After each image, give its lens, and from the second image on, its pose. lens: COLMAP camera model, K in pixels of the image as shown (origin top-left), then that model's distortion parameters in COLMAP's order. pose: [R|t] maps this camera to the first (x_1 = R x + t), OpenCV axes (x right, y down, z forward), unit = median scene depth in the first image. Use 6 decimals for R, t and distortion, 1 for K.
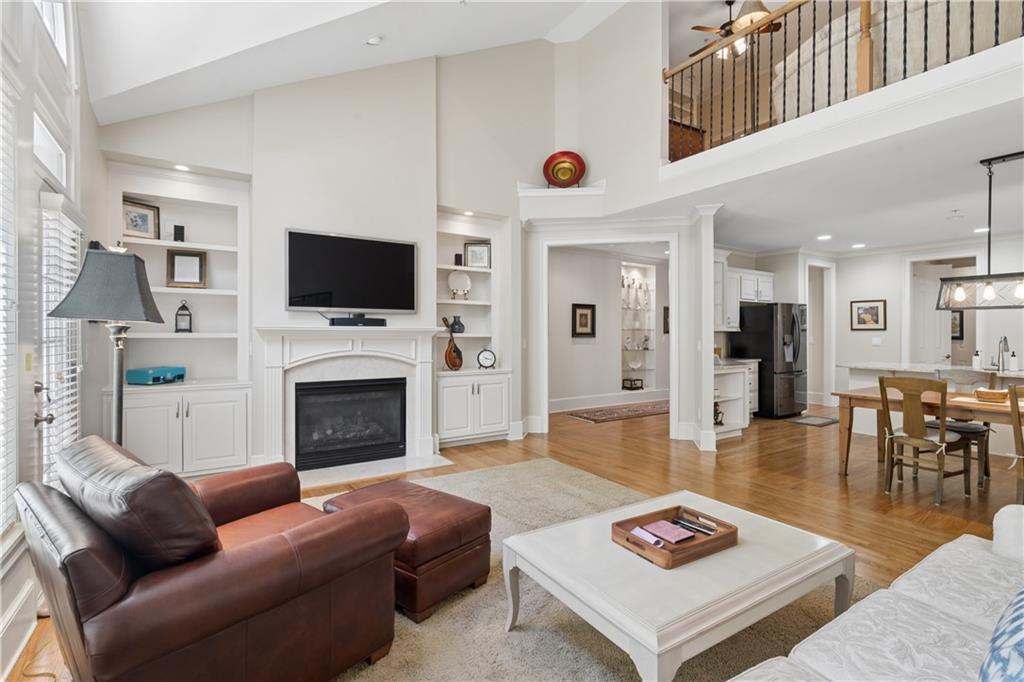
lens RADIAL K [[465.2, 0, 508.6], [0, 465.2, 342.7], [0, 0, 1]] dist [-0.002855, -0.000044]
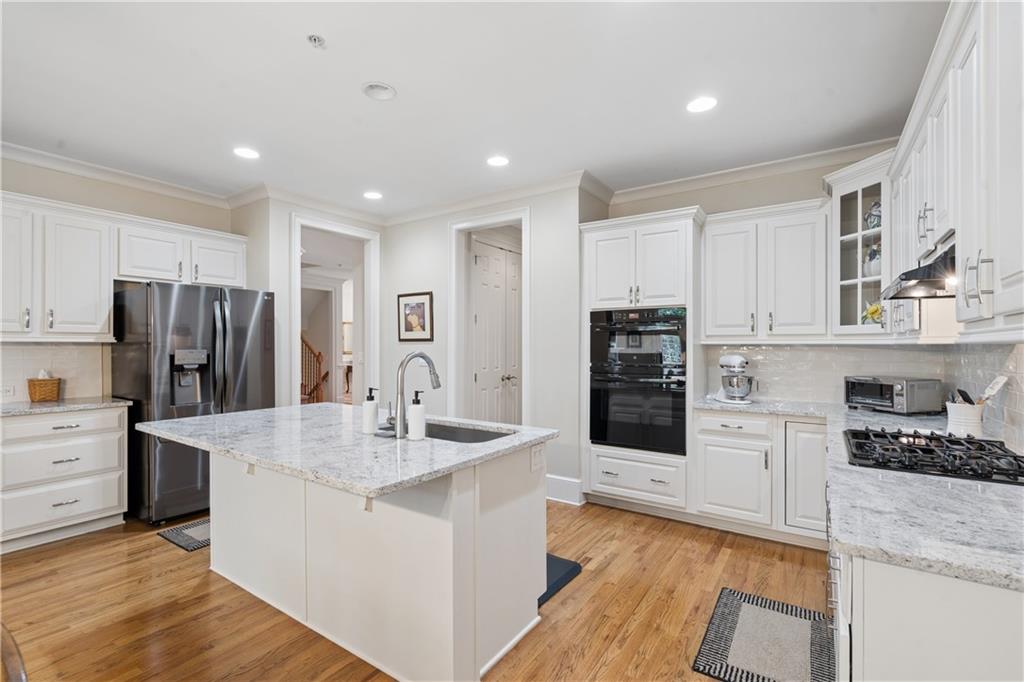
lens RADIAL K [[465.2, 0, 508.6], [0, 465.2, 342.7], [0, 0, 1]] dist [-0.002855, -0.000044]
pose [[0.929648, 0.002533, 0.368440, 0.661732], [0.007297, 0.999654, -0.025283, -0.008385], [-0.368377, 0.026193, 0.929308, 0.380257]]
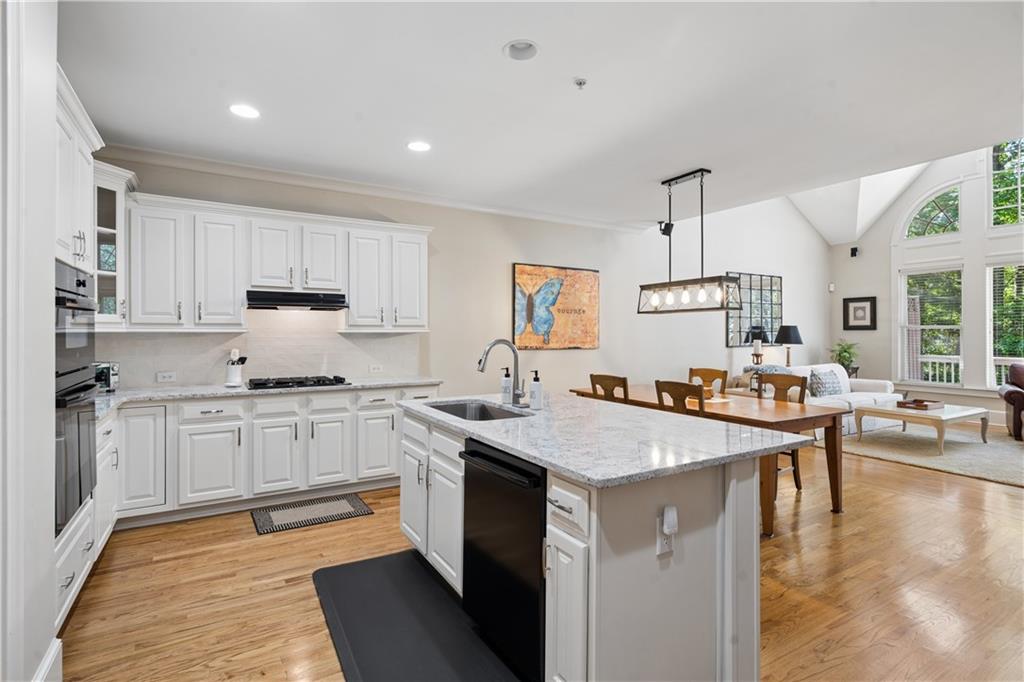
lens RADIAL K [[494.7, 0, 508.7], [0, 494.7, 332.7], [0, 0, 1]] dist [0.003611, 0.000653]
pose [[-0.998537, 0.002084, 0.054034, 0.689634], [0.003260, 0.999760, 0.021685, -0.023289], [-0.053976, 0.021829, -0.998304, 1.072913]]
